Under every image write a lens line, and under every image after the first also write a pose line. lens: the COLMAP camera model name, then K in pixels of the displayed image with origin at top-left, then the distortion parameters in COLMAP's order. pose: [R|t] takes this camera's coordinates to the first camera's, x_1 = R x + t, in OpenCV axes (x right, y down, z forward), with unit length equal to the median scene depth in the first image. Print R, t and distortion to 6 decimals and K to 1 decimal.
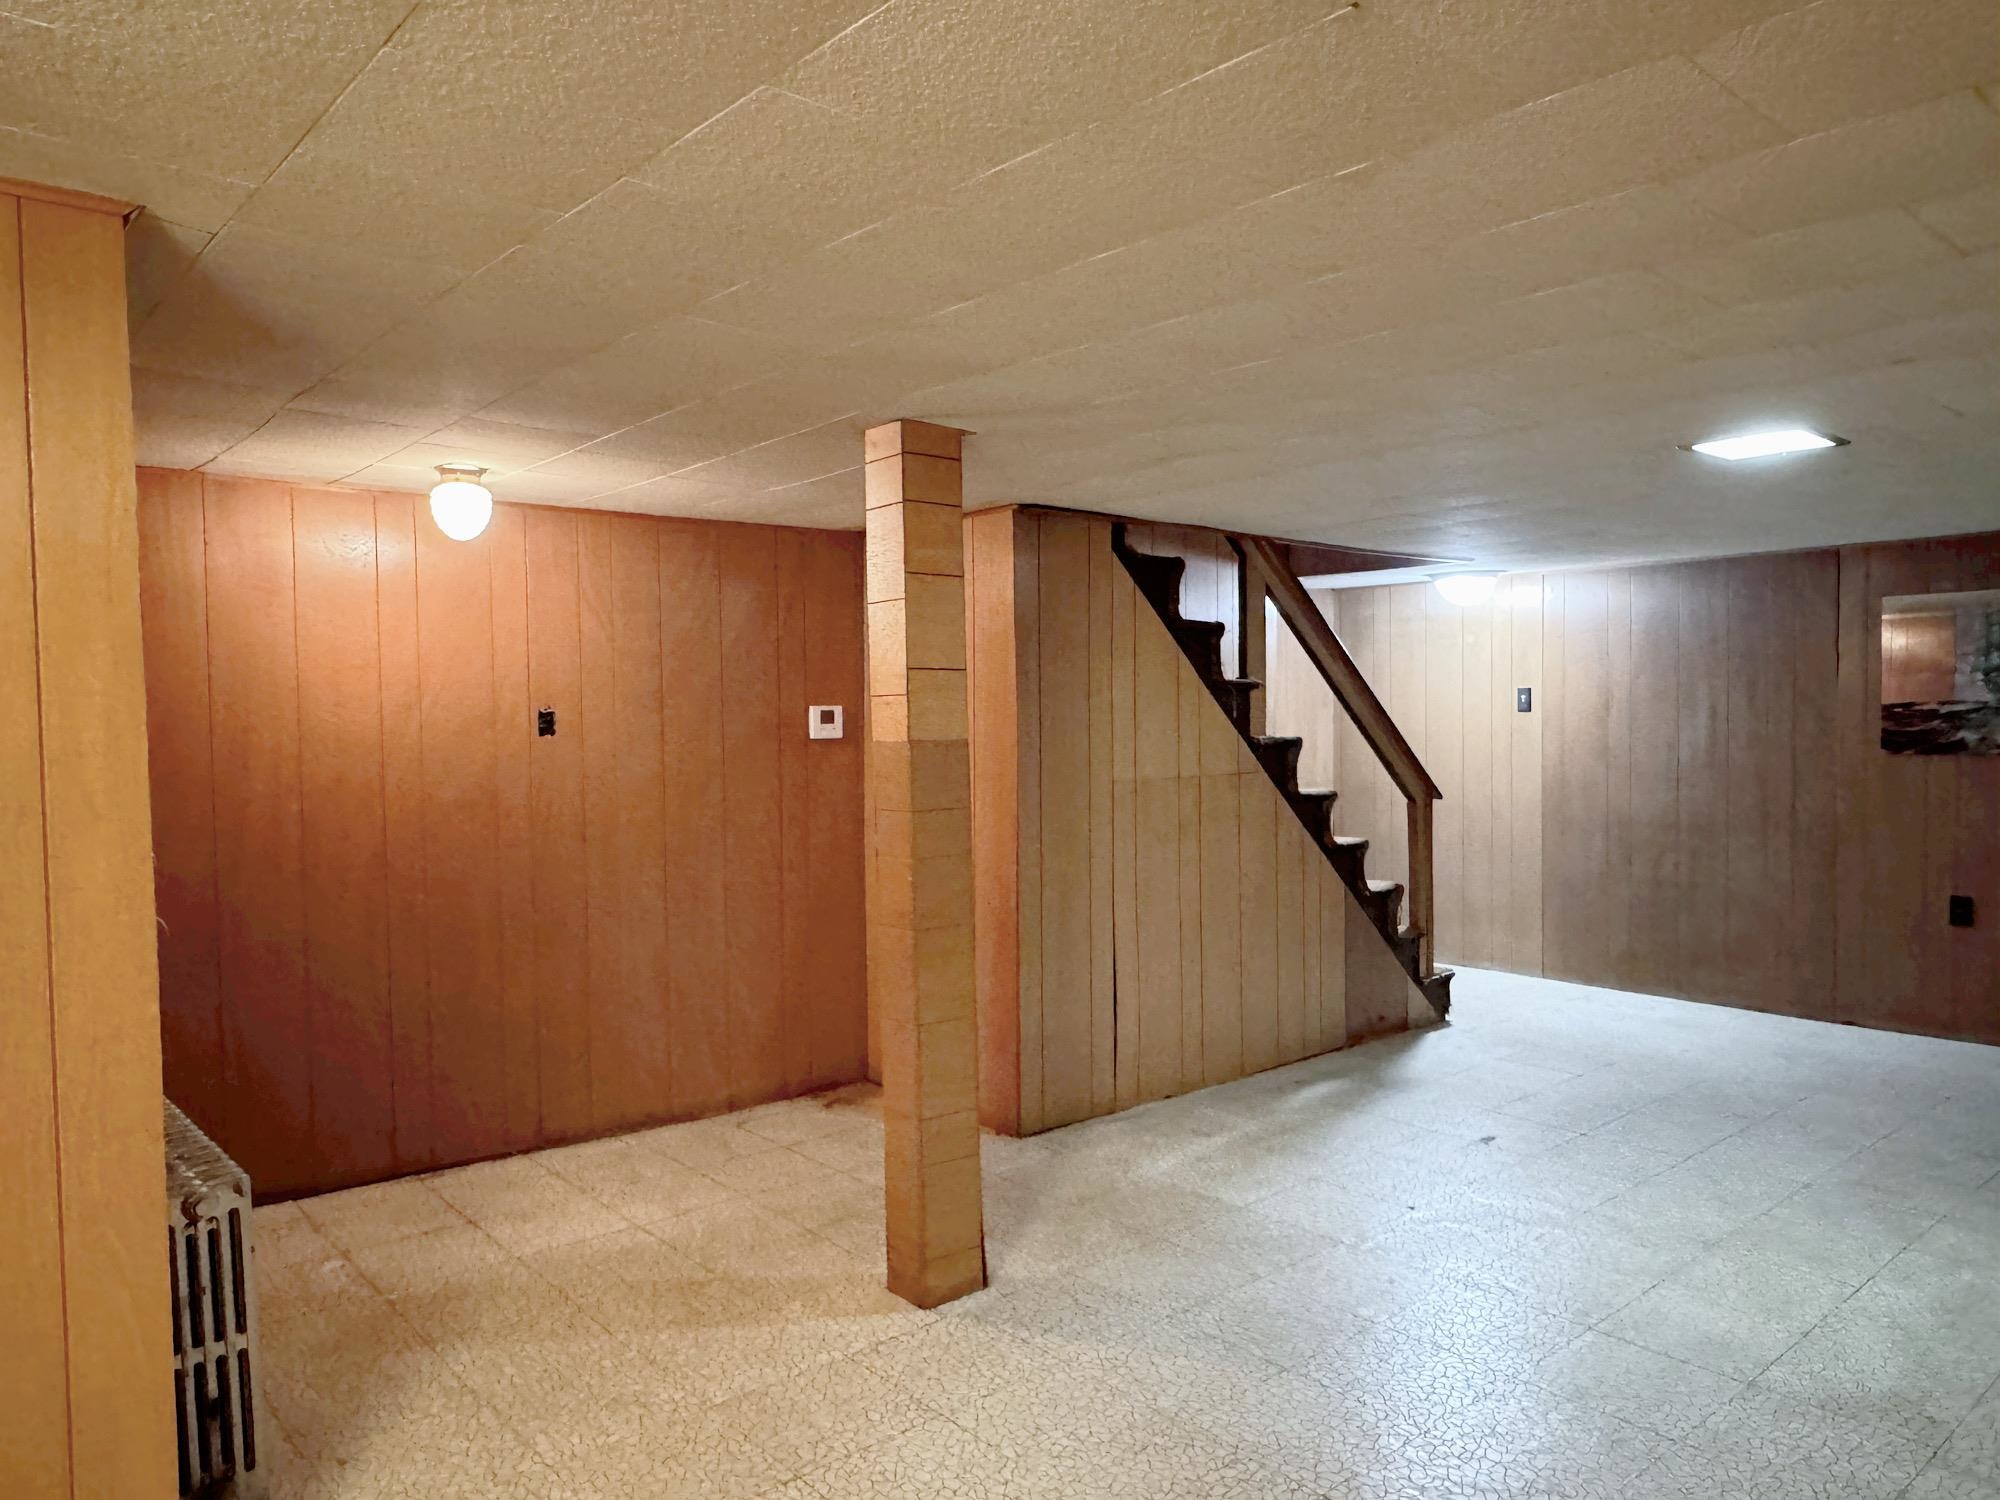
lens RADIAL K [[1356.0, 0, 993.3], [0, 1356.0, 749.9], [0, 0, 1]] dist [-0.001569, -0.002423]
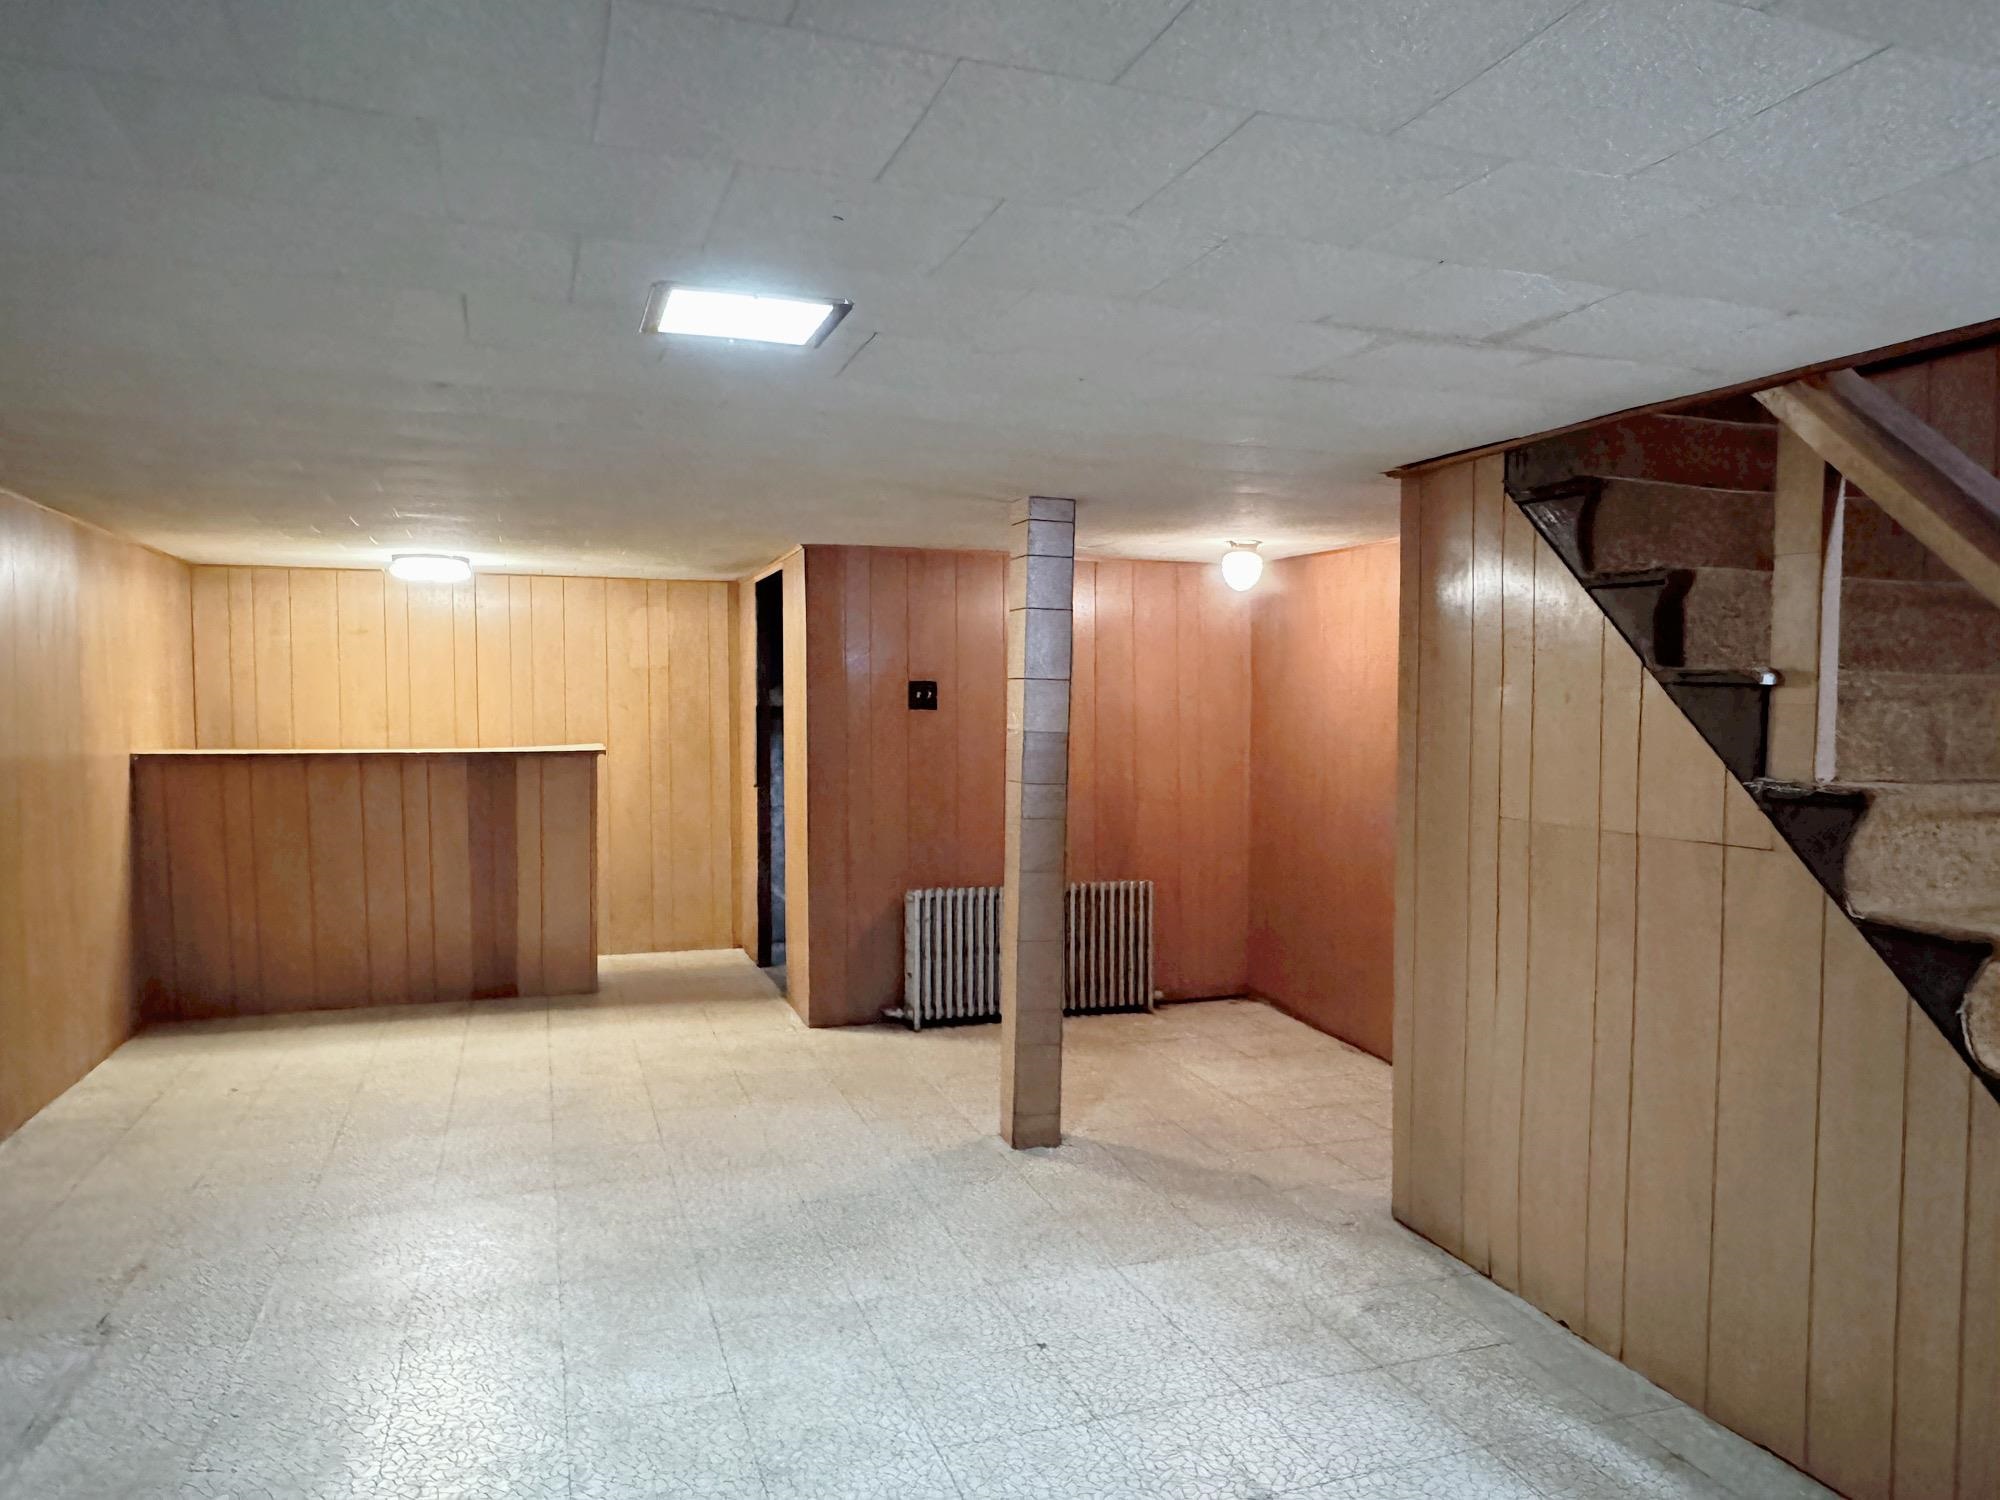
lens RADIAL K [[1356.0, 0, 993.3], [0, 1356.0, 749.9], [0, 0, 1]] dist [-0.001569, -0.002423]
pose [[-0.367126, 0.040635, -0.929283, 0.875542], [-0.033795, 0.997803, 0.056982, -0.045032], [0.929557, 0.052325, -0.364946, 1.045414]]
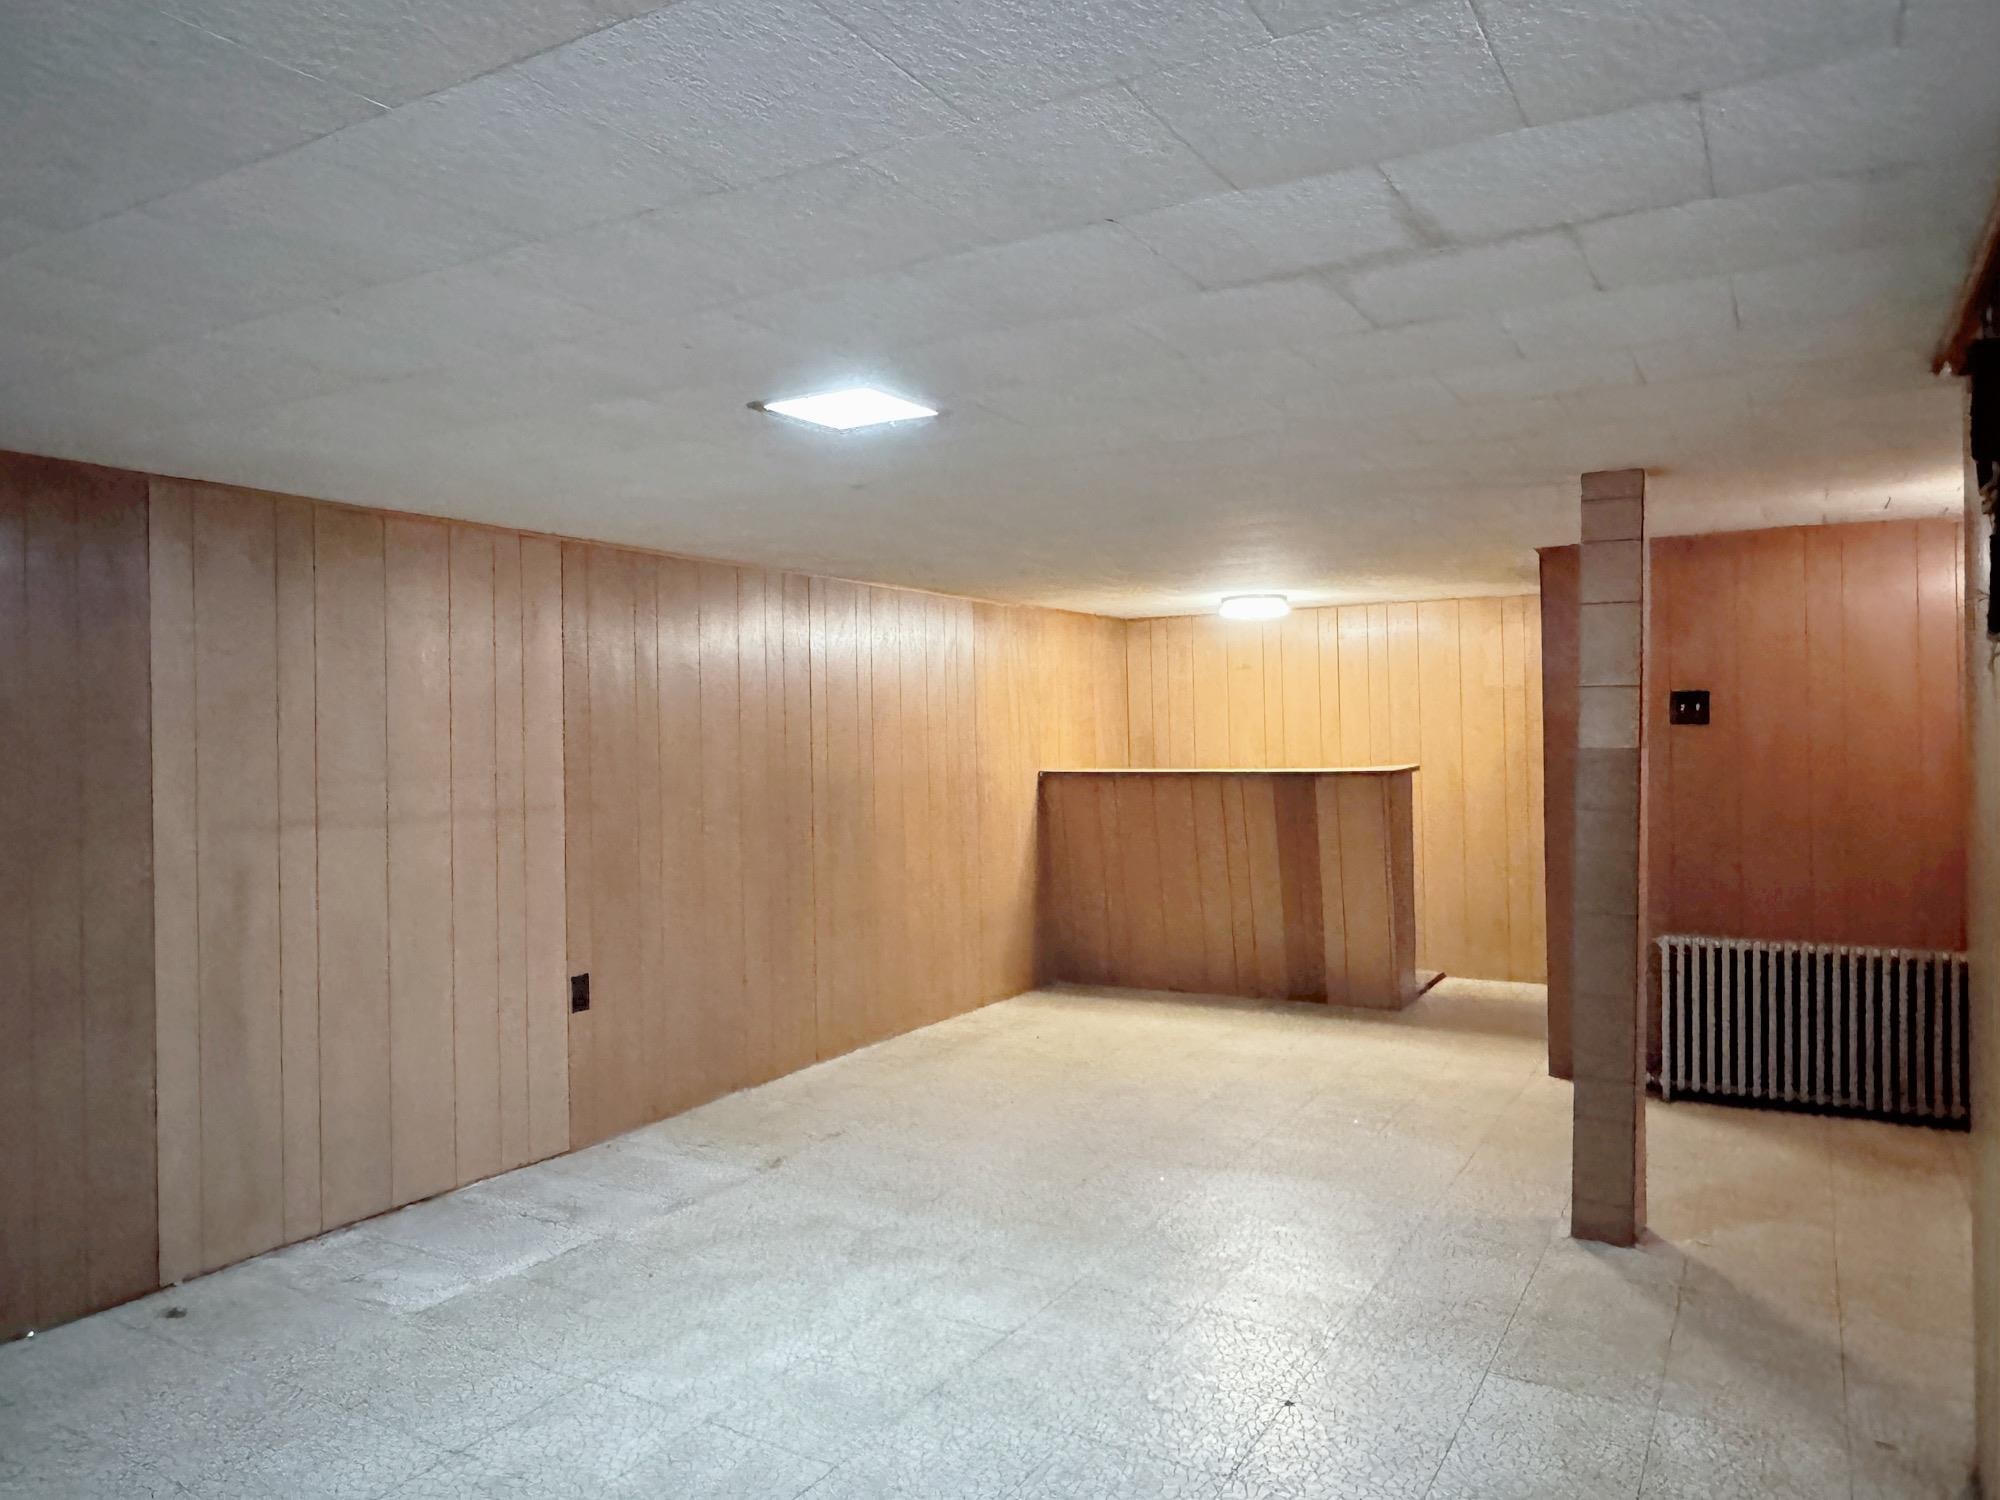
lens RADIAL K [[1356.0, 0, 993.3], [0, 1356.0, 749.9], [0, 0, 1]] dist [-0.001569, -0.002423]
pose [[-0.946727, 0.030357, -0.320602, 0.579398], [0.015814, 0.998728, 0.047868, -0.048990], [0.321647, 0.040248, -0.946004, 1.374560]]
